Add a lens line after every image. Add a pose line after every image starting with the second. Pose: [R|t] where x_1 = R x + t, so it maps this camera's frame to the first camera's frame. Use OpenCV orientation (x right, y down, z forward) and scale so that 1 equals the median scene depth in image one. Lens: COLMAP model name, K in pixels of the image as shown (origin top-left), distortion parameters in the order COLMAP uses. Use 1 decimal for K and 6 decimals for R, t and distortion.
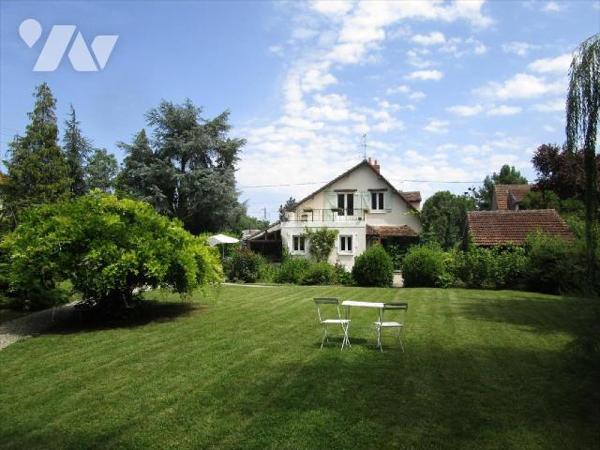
lens RADIAL K [[423.4, 0, 294.8], [0, 423.4, 225.6], [0, 0, 1]] dist [-0.030716, 0.007601]
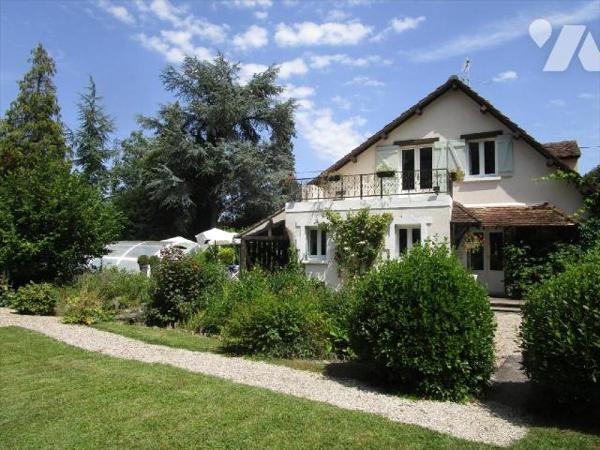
lens RADIAL K [[423.4, 0, 294.8], [0, 423.4, 225.6], [0, 0, 1]] dist [-0.030716, 0.007601]
pose [[0.958706, -0.009277, -0.284246, 0.120642], [0.006165, 0.999911, -0.011841, 0.025558], [0.284331, 0.009600, 0.958678, 0.449171]]
